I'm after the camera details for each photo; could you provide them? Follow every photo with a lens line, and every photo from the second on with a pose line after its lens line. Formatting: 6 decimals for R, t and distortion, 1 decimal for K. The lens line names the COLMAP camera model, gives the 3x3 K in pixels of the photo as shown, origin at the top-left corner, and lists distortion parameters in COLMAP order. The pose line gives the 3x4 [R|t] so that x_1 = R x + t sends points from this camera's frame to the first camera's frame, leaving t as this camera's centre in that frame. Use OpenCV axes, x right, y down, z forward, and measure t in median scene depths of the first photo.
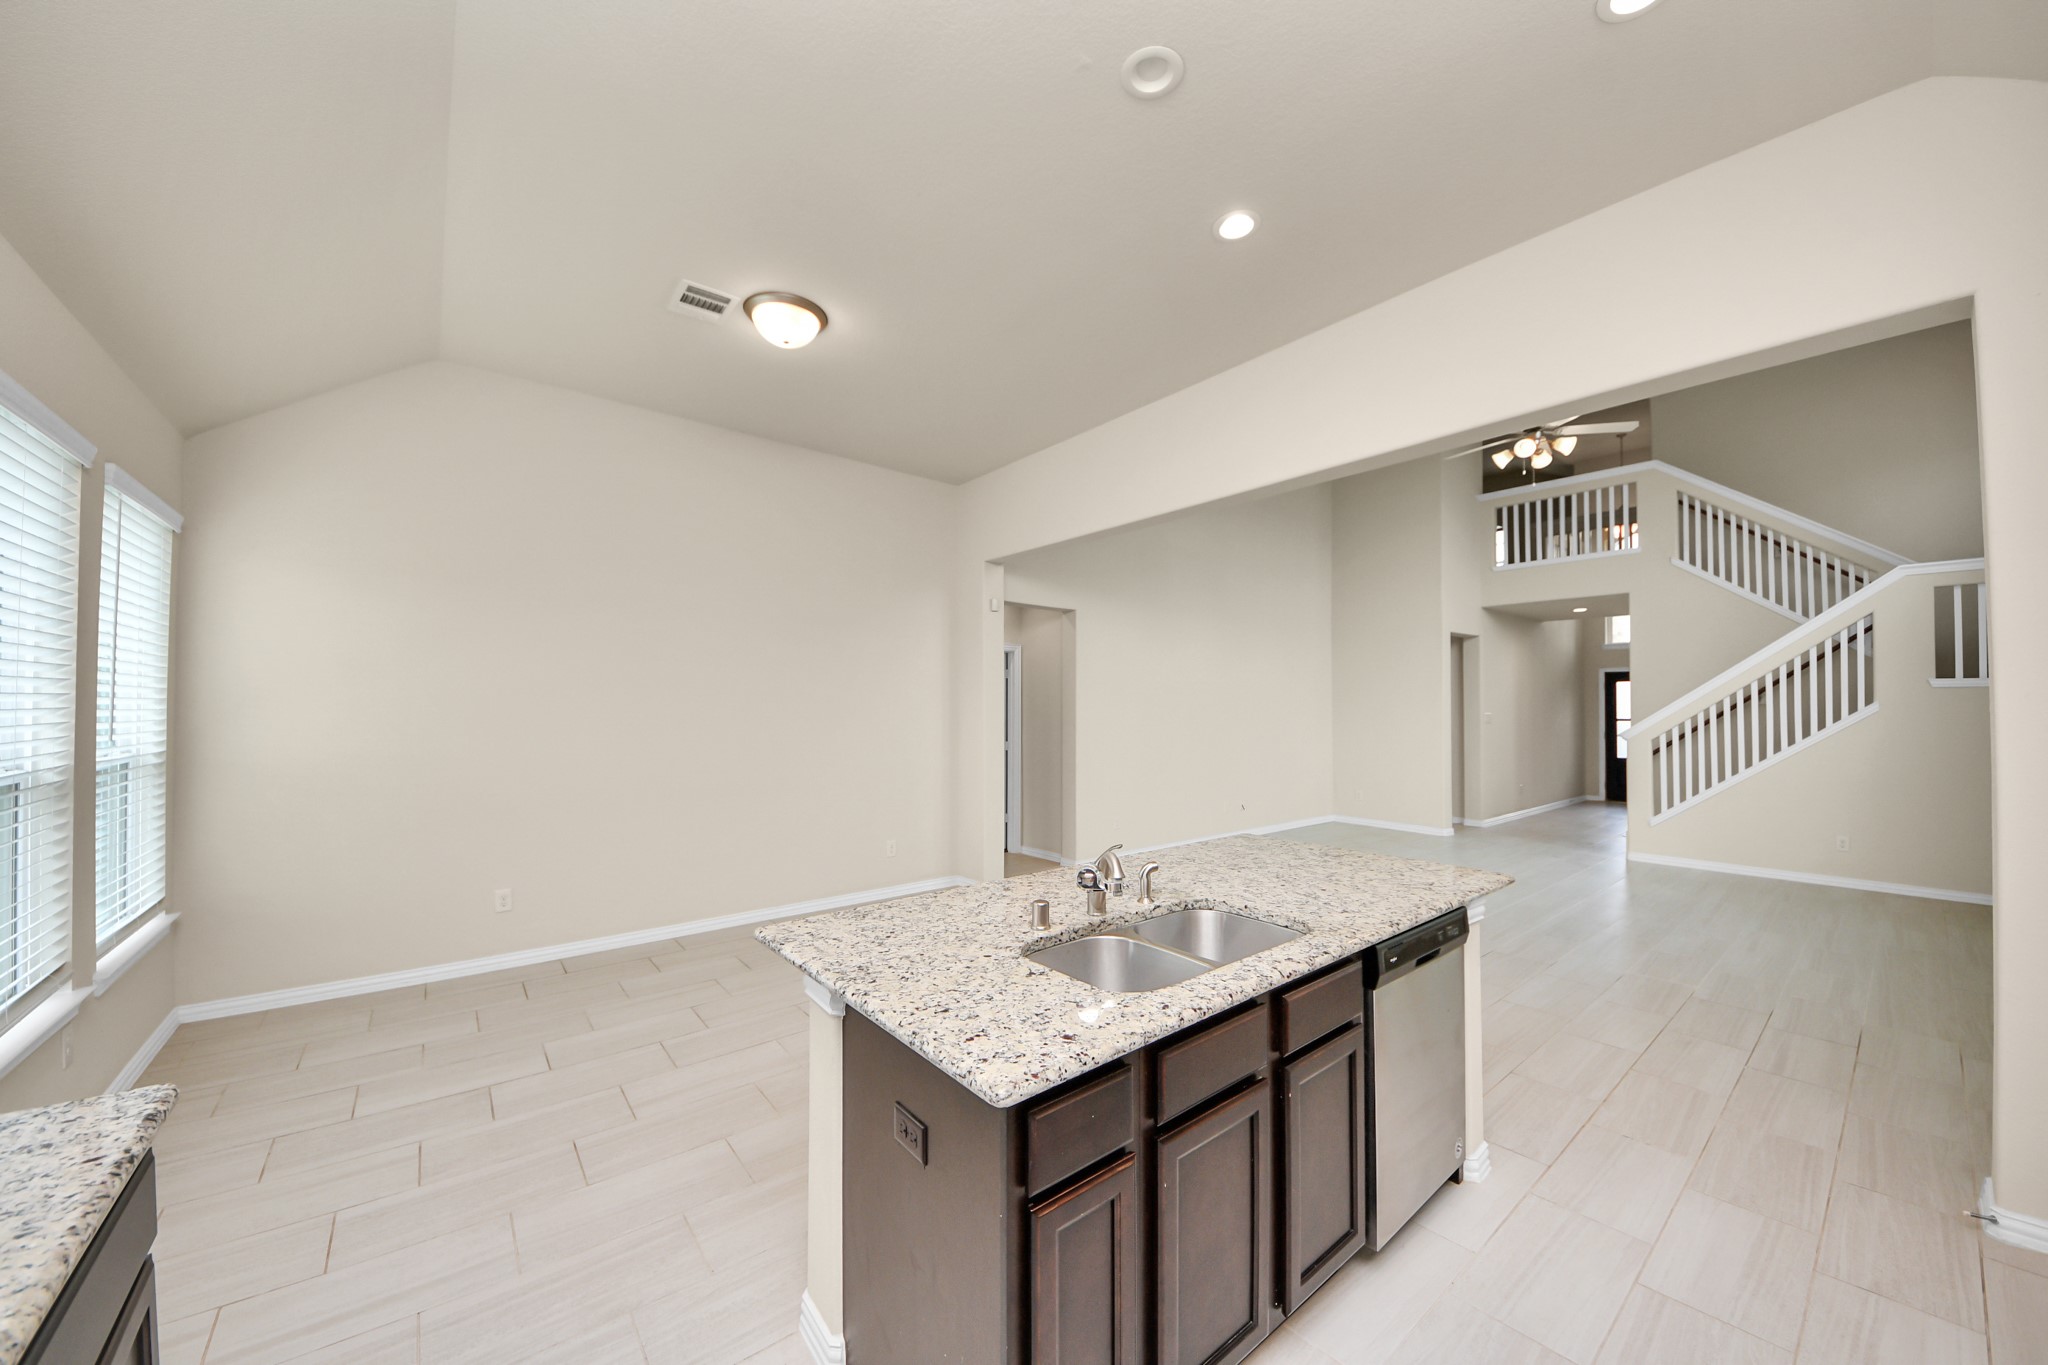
lens RADIAL K [[724.0, 0, 1030.6], [0, 724.0, 683.8], [0, 0, 1]] dist [0.008004, -0.000986]
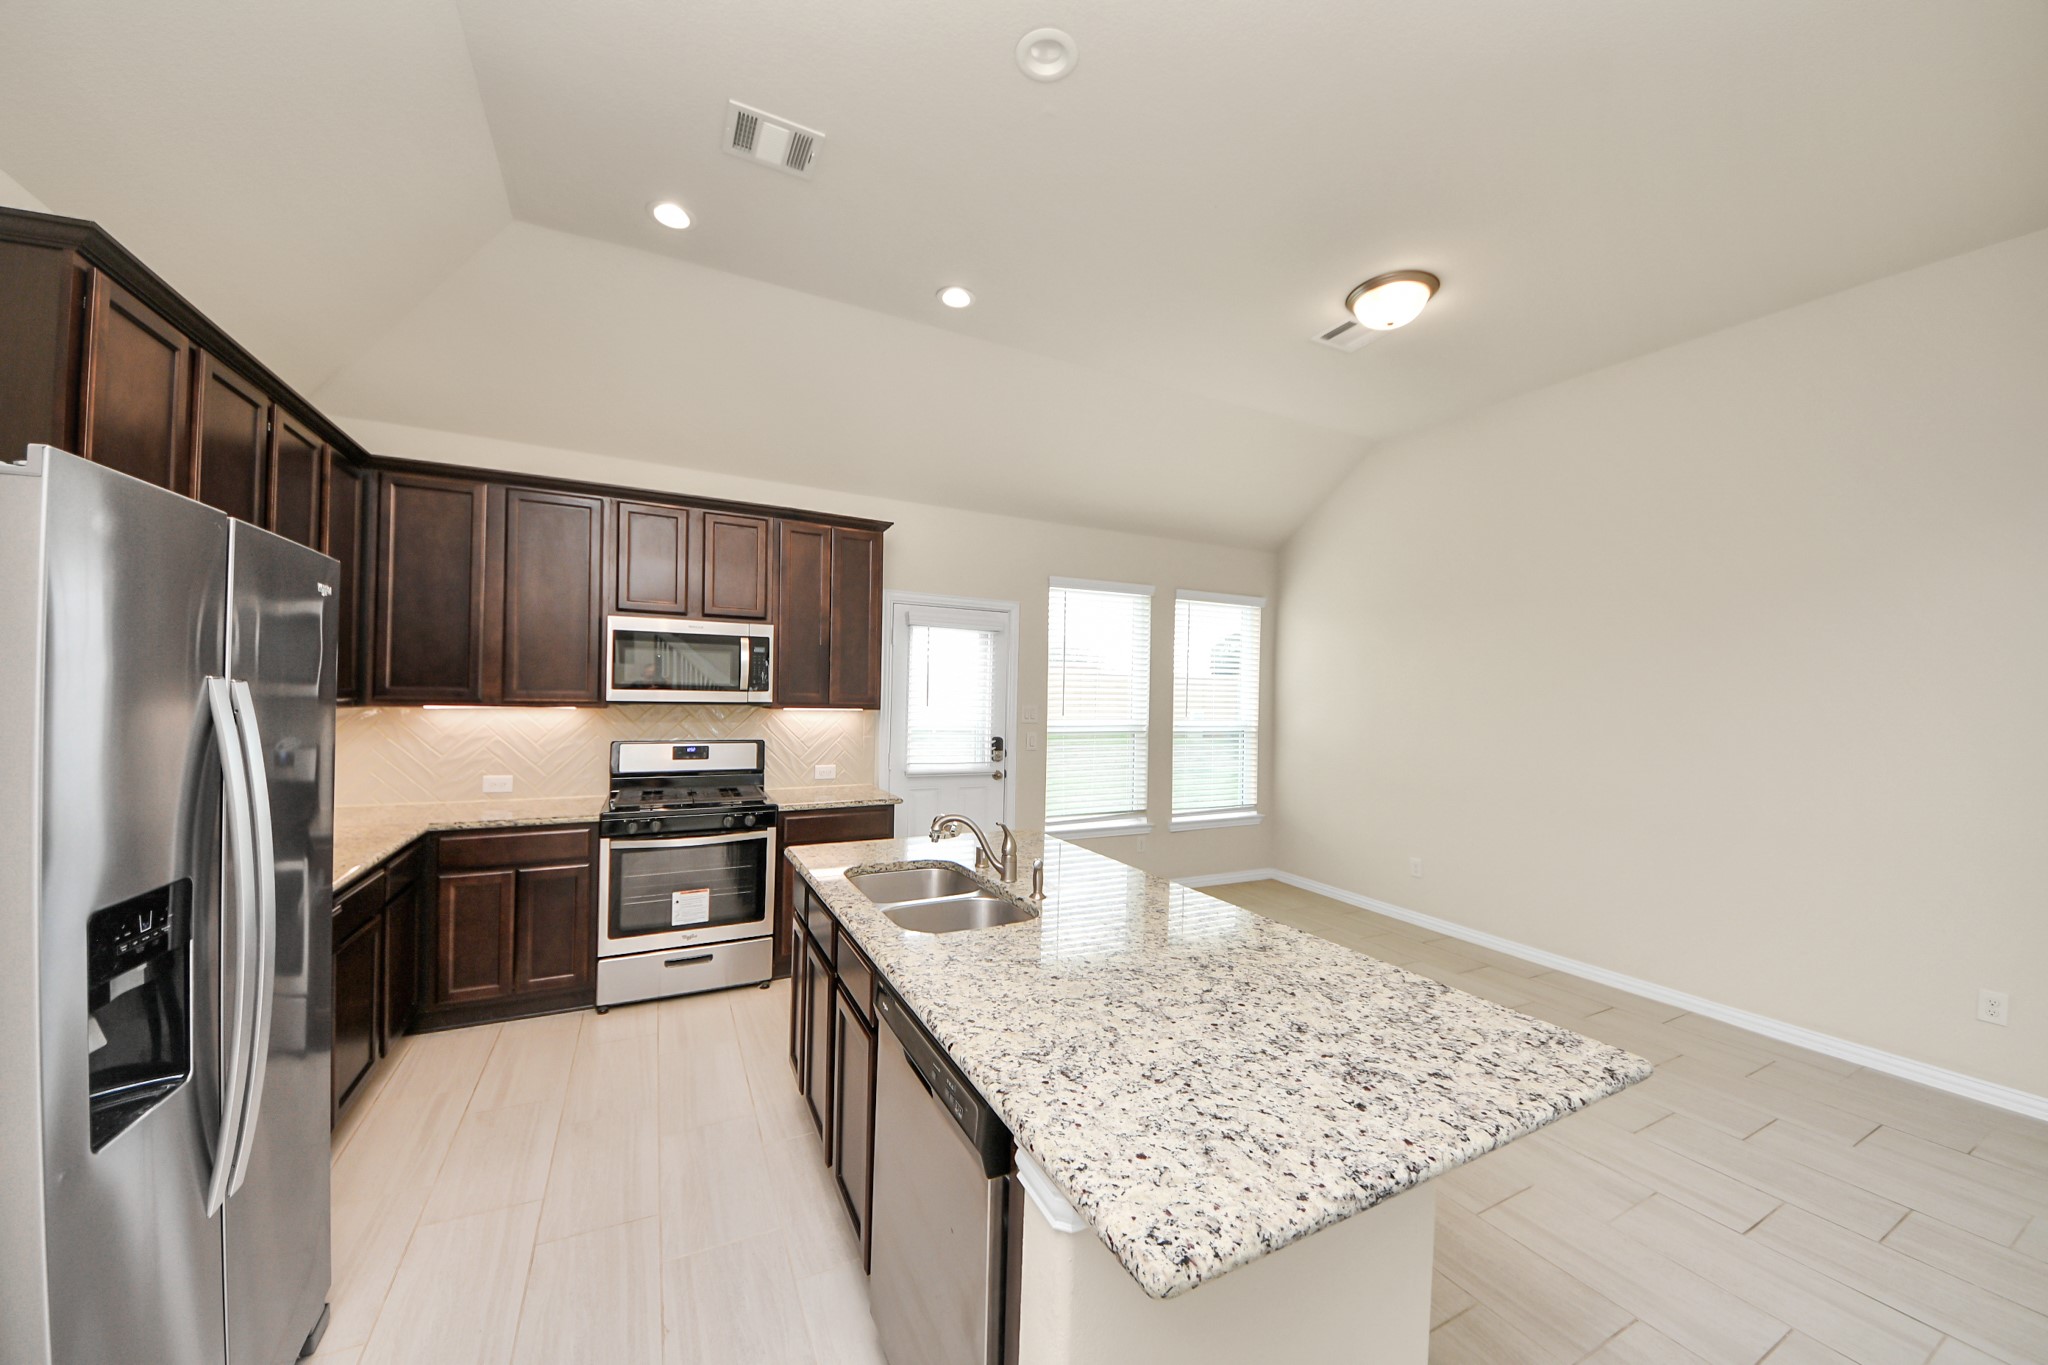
lens RADIAL K [[724.0, 0, 1034.1], [0, 724.0, 683.4], [0, 0, 1]] dist [0.008004, -0.000986]
pose [[-0.197013, -0.022808, -0.980135, 0.386458], [0.004997, 0.999693, -0.024267, 0.012016], [0.980388, -0.009678, -0.196839, 0.404881]]
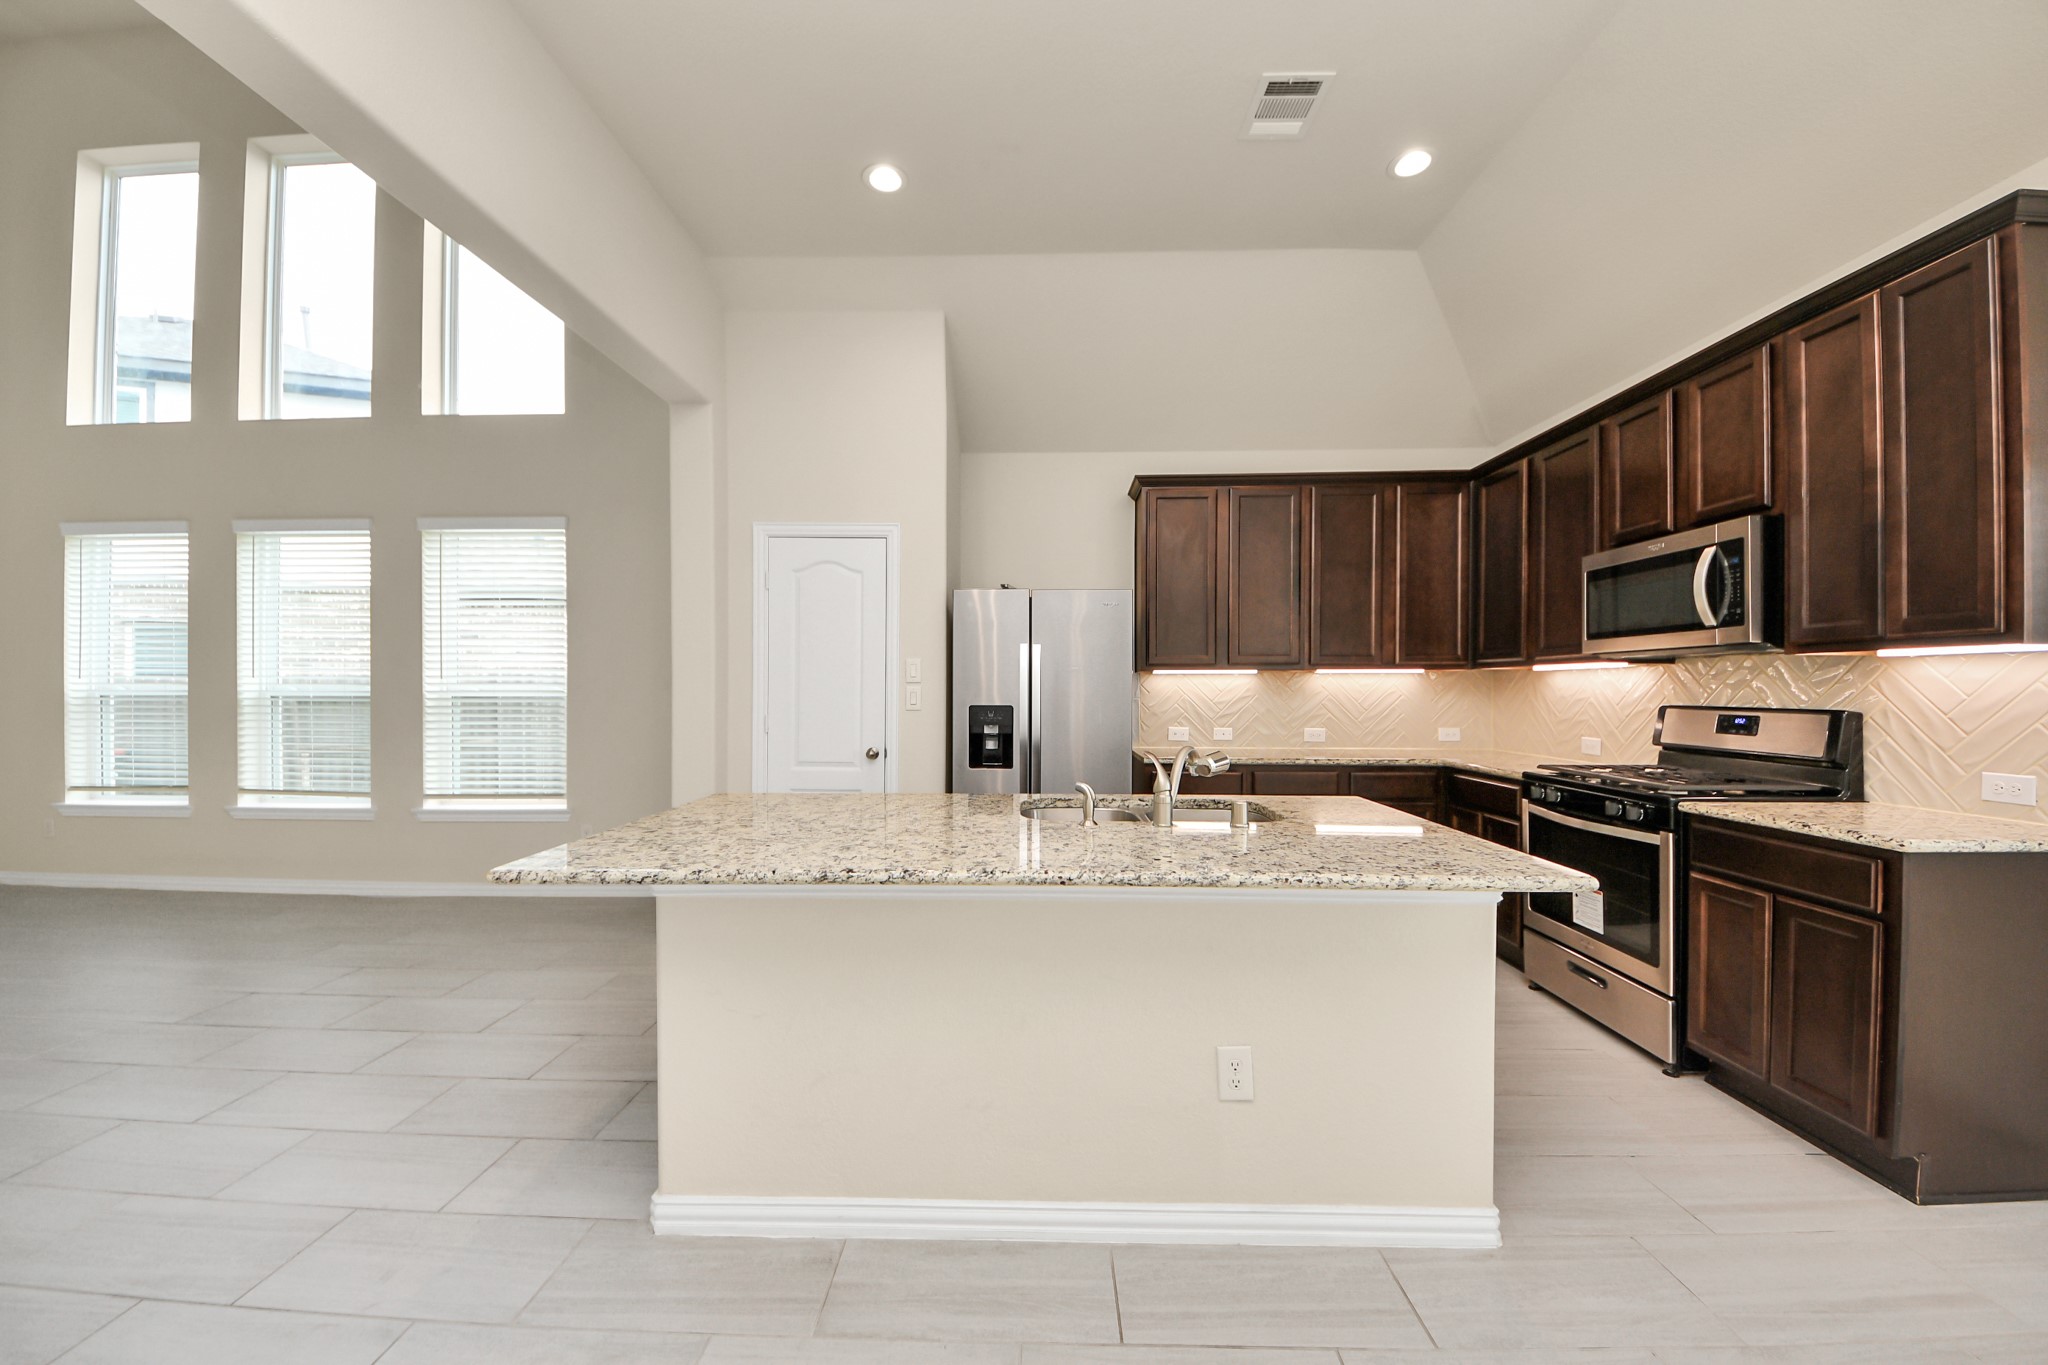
lens RADIAL K [[792.1, 0, 1024.9], [0, 792.1, 687.9], [0, 0, 1]] dist [0.000226, -0.002585]
pose [[-0.749195, -0.002876, 0.662343, -0.155543], [-0.021435, 0.999572, -0.019905, 0.050857], [-0.662002, -0.029110, -0.748936, 0.616873]]
